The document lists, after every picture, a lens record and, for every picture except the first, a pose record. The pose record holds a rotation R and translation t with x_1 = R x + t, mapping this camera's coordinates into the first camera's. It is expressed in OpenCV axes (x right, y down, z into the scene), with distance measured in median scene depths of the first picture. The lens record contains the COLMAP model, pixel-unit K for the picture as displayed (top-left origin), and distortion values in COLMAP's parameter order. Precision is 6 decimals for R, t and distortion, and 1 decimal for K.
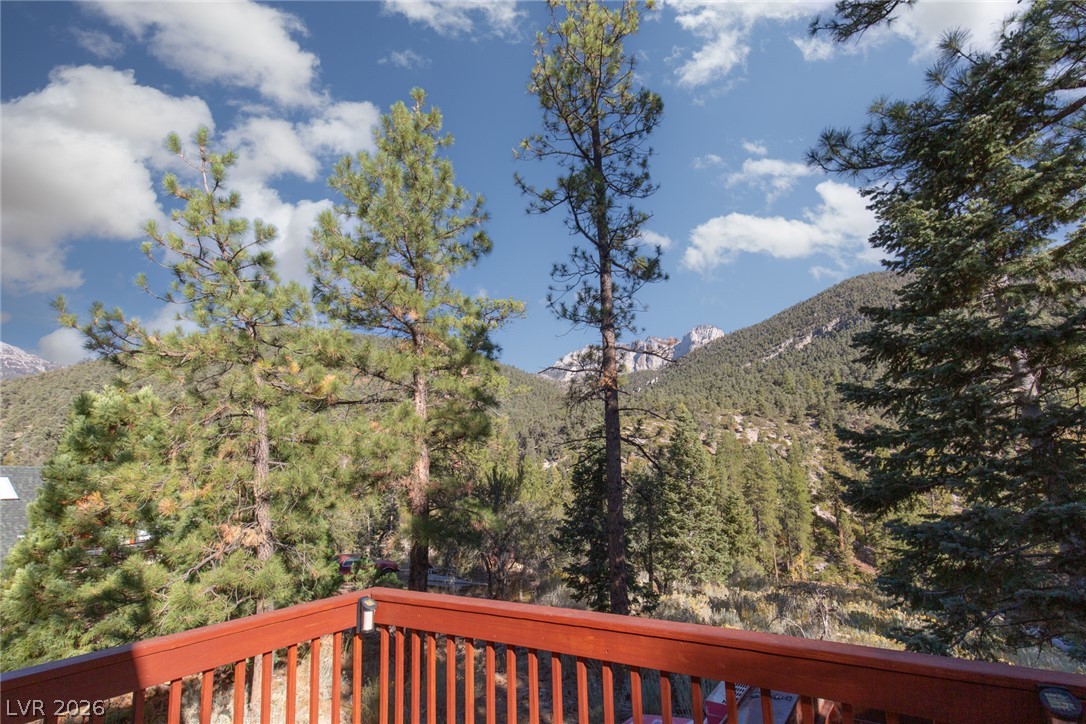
lens RADIAL K [[490.1, 0, 544.7], [0, 490.1, 412.9], [0, 0, 1]] dist [0.007915, -0.000745]
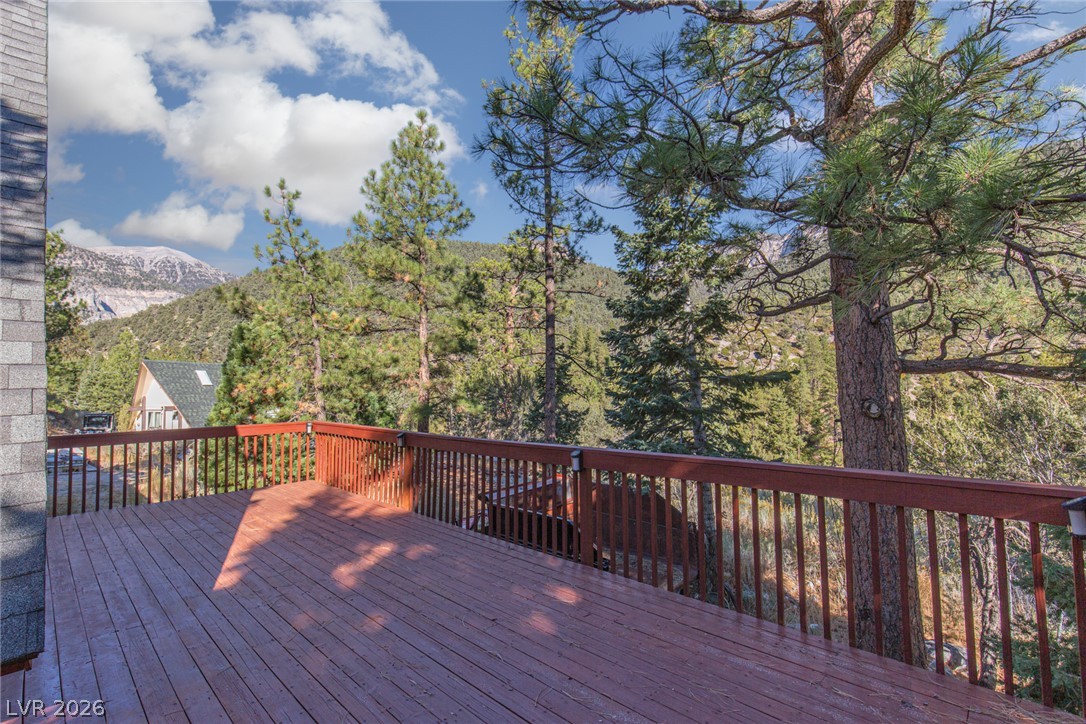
lens RADIAL K [[467.5, 0, 538.8], [0, 467.5, 360.2], [0, 0, 1]] dist [0.000329, 0.000477]
pose [[0.980213, 0.013414, -0.197492, 0.425298], [0.005638, 0.995405, 0.095591, -0.071393], [0.197867, -0.094813, 0.975633, -0.400597]]
